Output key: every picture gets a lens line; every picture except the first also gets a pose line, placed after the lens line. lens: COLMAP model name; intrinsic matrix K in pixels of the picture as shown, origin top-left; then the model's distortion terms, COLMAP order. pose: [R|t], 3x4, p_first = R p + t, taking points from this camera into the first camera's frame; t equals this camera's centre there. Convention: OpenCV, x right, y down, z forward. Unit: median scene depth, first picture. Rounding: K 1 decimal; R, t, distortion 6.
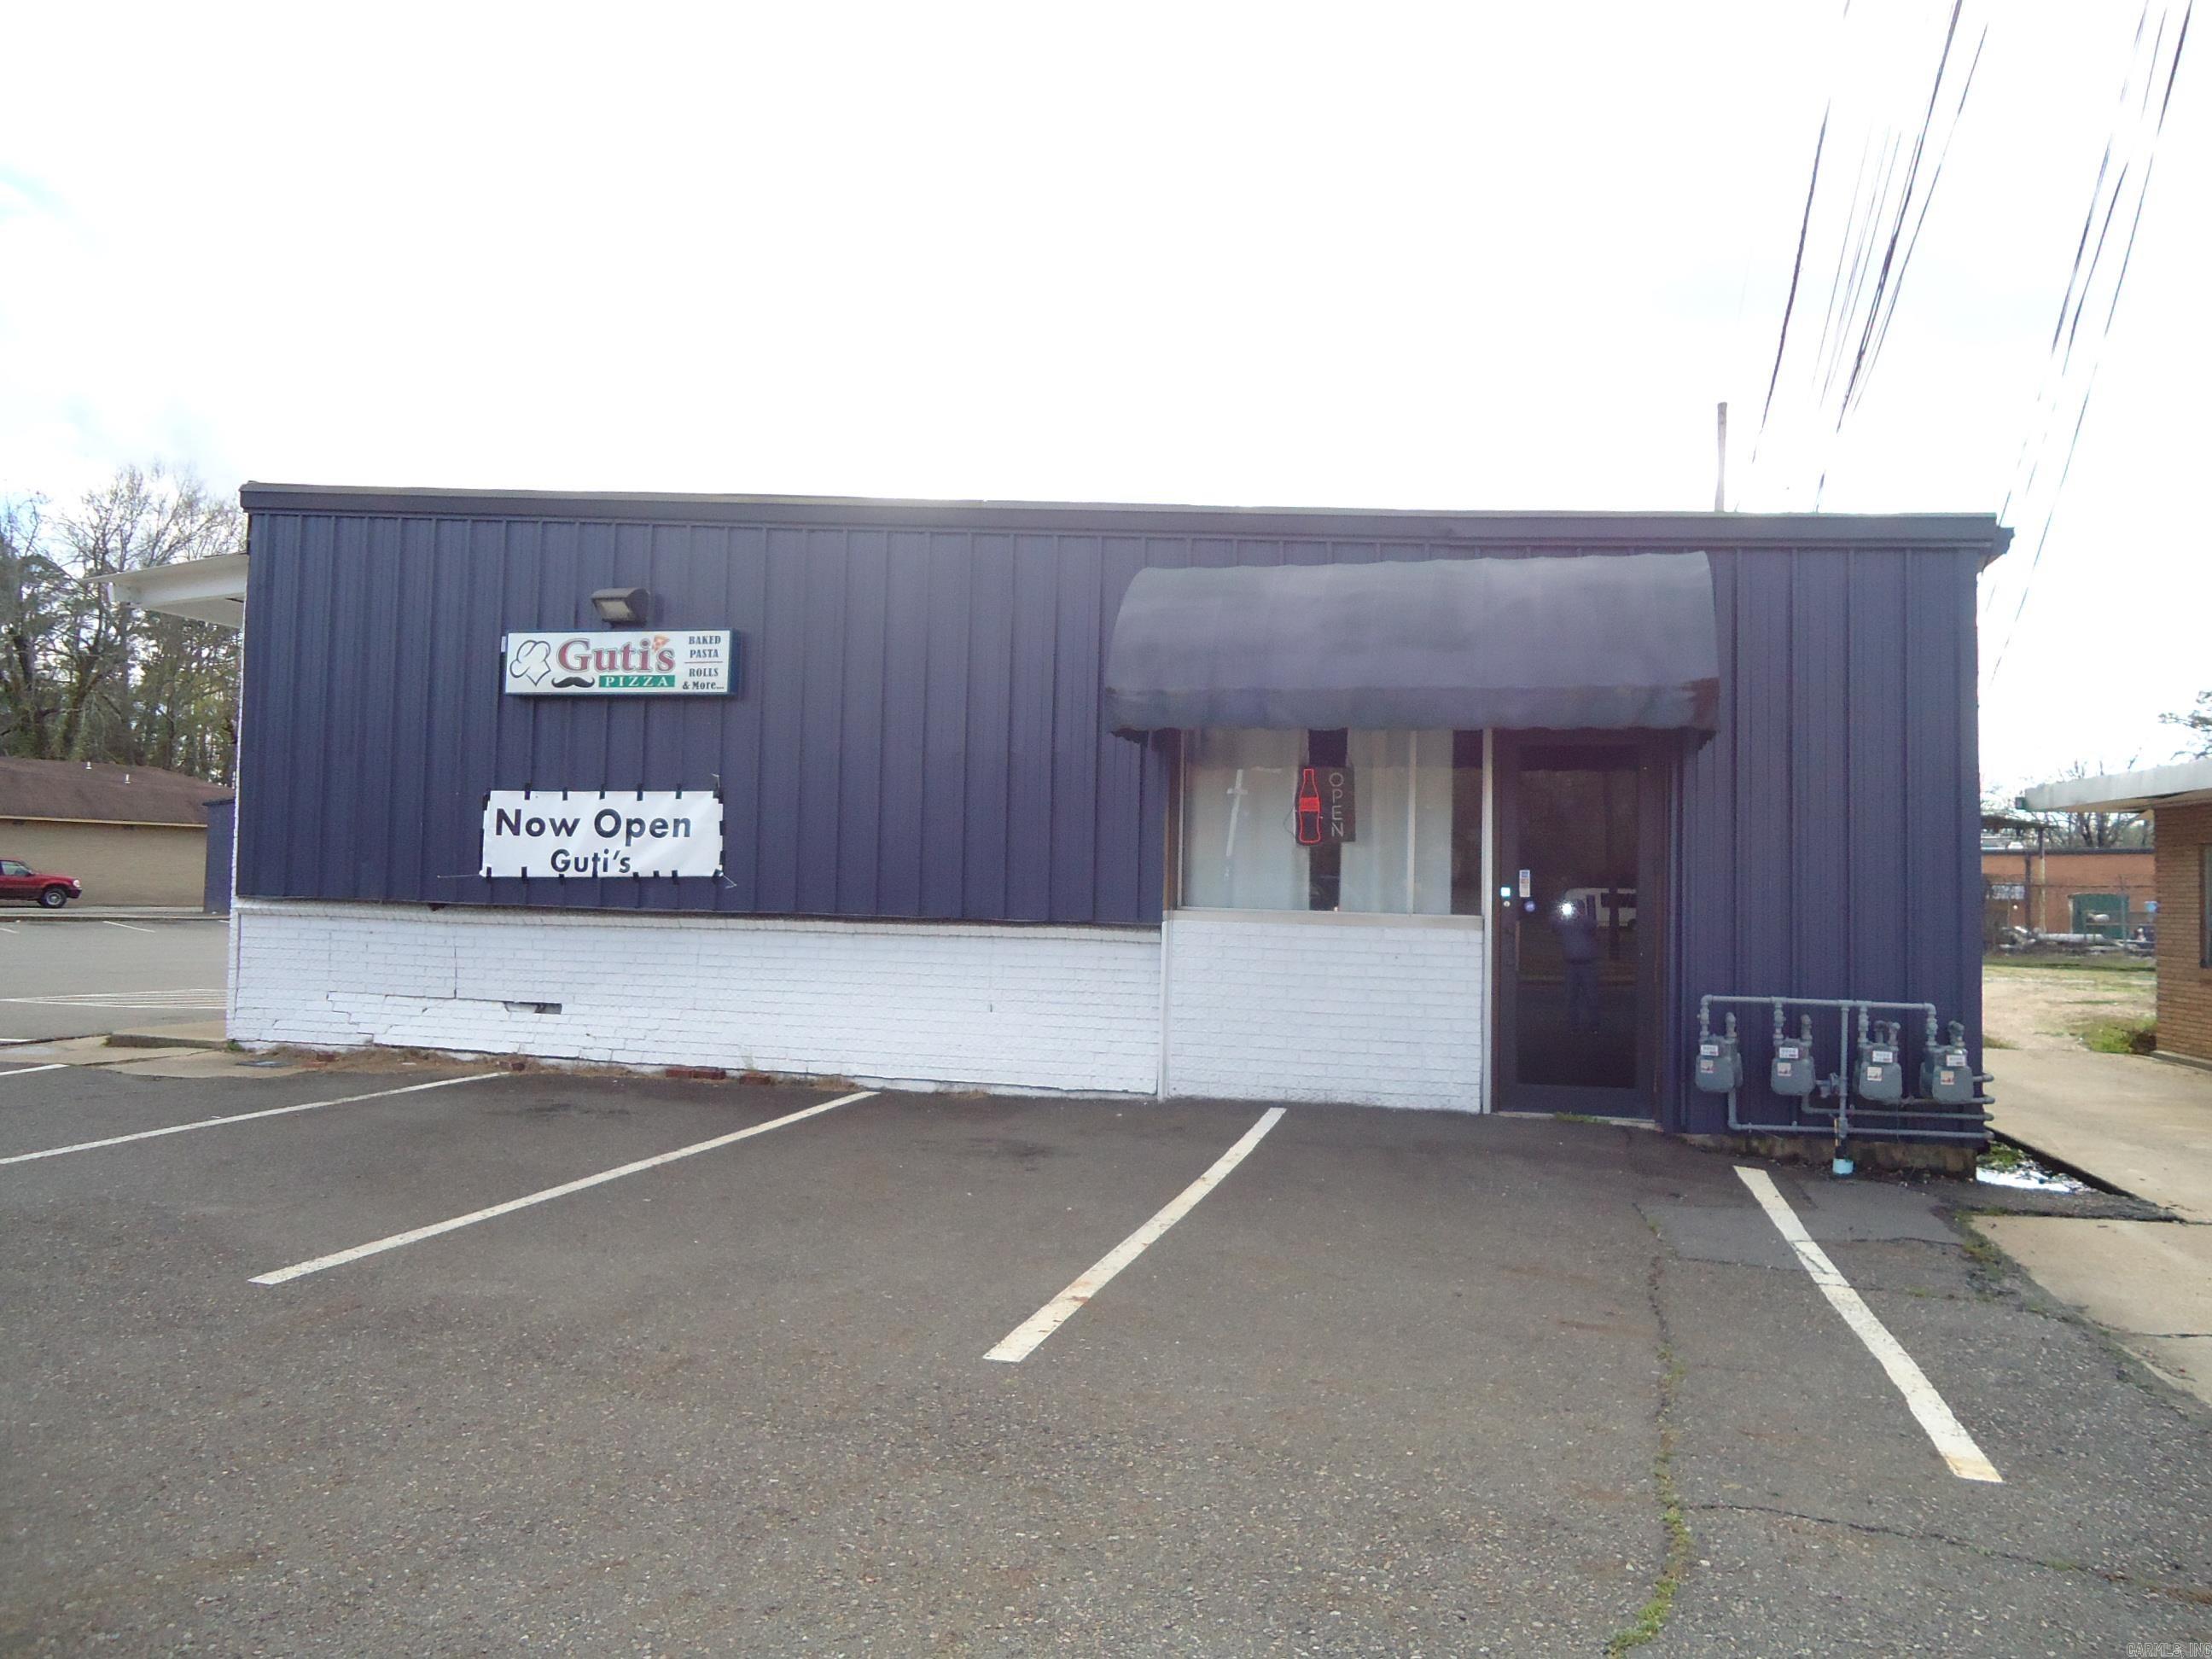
lens RADIAL K [[1592.2, 0, 1106.0], [0, 1592.2, 829.5], [0, 0, 1]] dist [-0.013651, 0.001641]
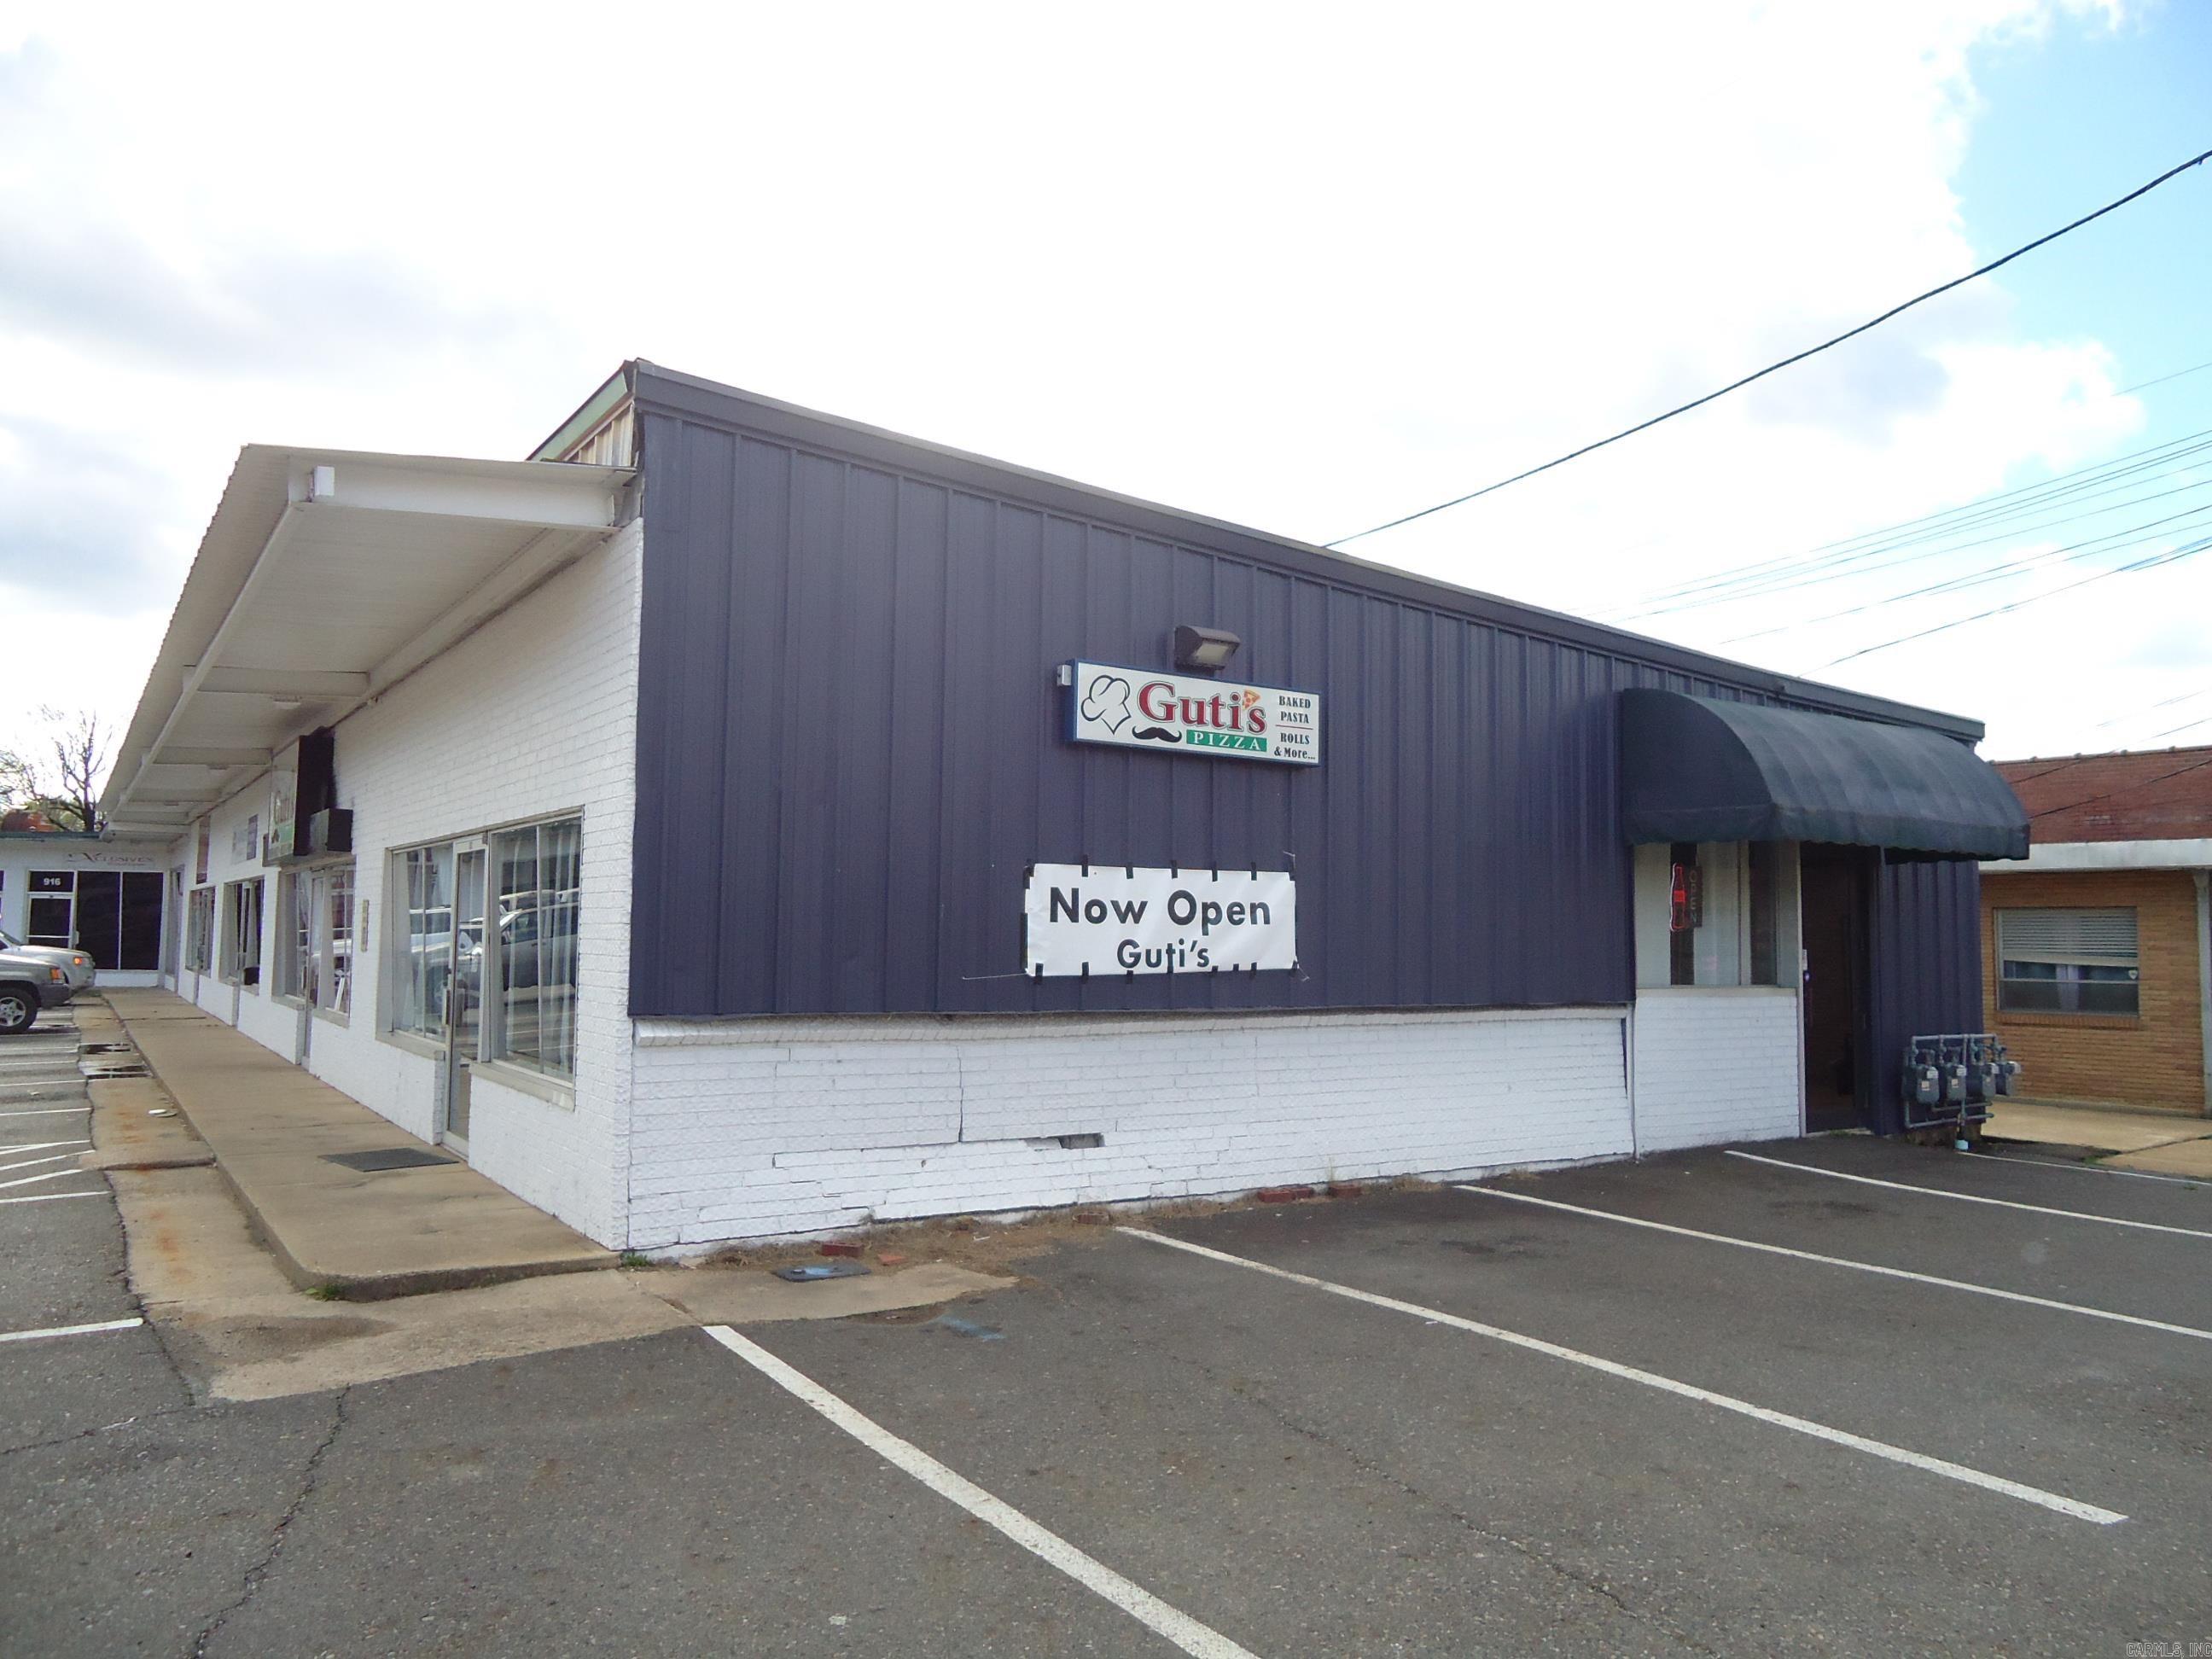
lens RADIAL K [[1602.4, 0, 1099.0], [0, 1602.4, 834.5], [0, 0, 1]] dist [-0.015407, 0.011810]
pose [[0.663152, 0.034136, 0.747706, -0.967724], [-0.022676, 0.999417, -0.025516, -0.019717], [-0.748141, -0.000034, 0.663540, 0.478287]]
